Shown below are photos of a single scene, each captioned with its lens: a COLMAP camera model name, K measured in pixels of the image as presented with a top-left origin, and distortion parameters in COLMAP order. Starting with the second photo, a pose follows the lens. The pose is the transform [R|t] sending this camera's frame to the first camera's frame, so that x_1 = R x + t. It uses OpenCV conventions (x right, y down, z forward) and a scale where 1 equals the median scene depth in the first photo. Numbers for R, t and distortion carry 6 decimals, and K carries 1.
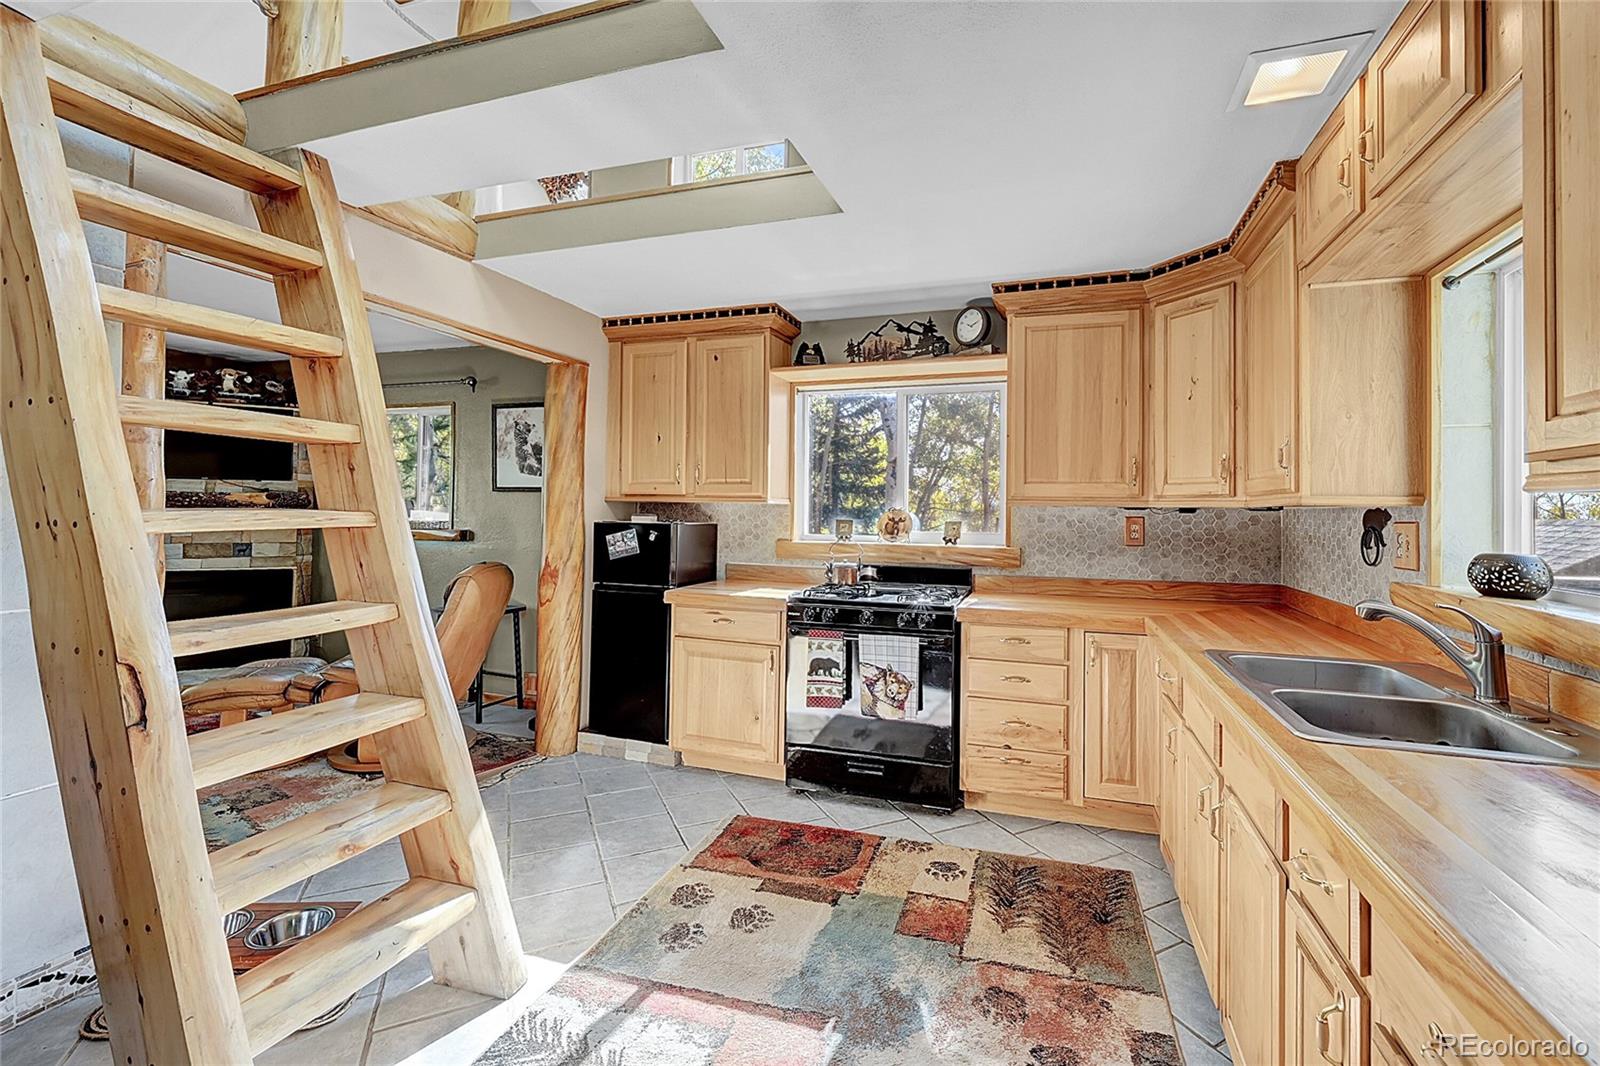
lens RADIAL K [[657.5, 0, 833.8], [0, 657.5, 505.2], [0, 0, 1]] dist [-0.000879, -0.000075]
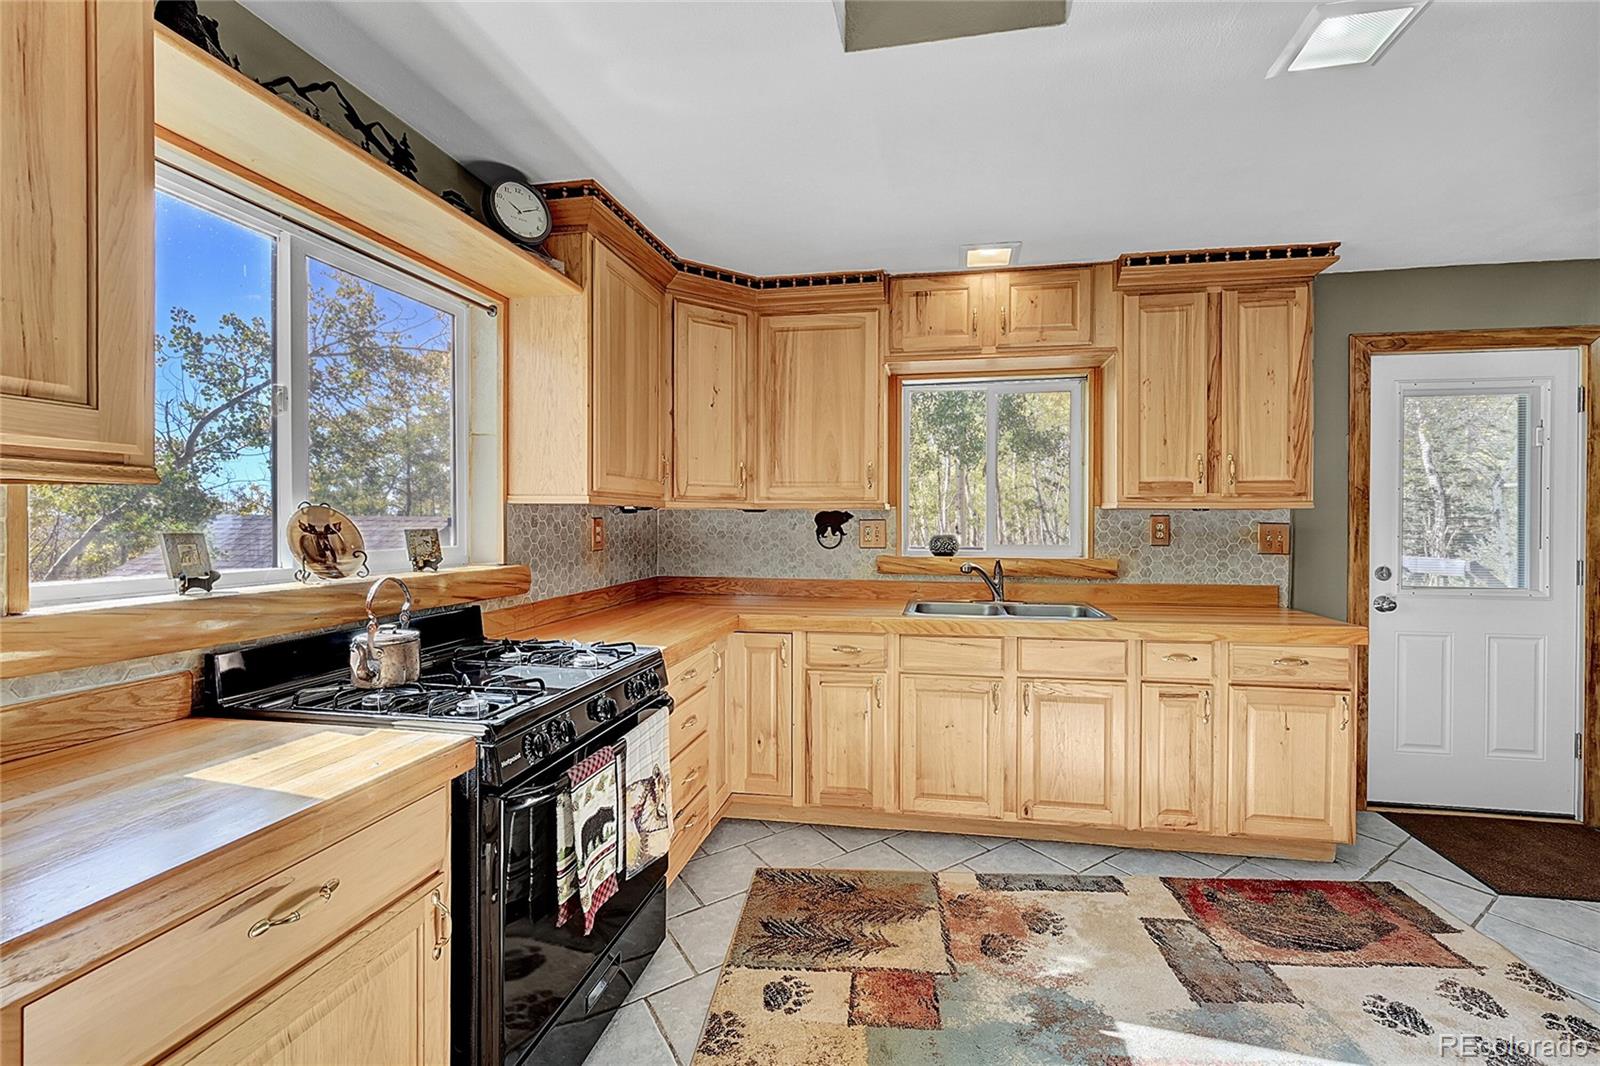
lens RADIAL K [[661.6, 0, 854.8], [0, 661.6, 526.8], [0, 0, 1]] dist [0.000979, 0.000070]
pose [[-0.162596, -0.024152, 0.986397, -0.525763], [-0.015403, 0.999641, 0.021937, 0.005834], [-0.986572, -0.011627, -0.162910, 0.894986]]
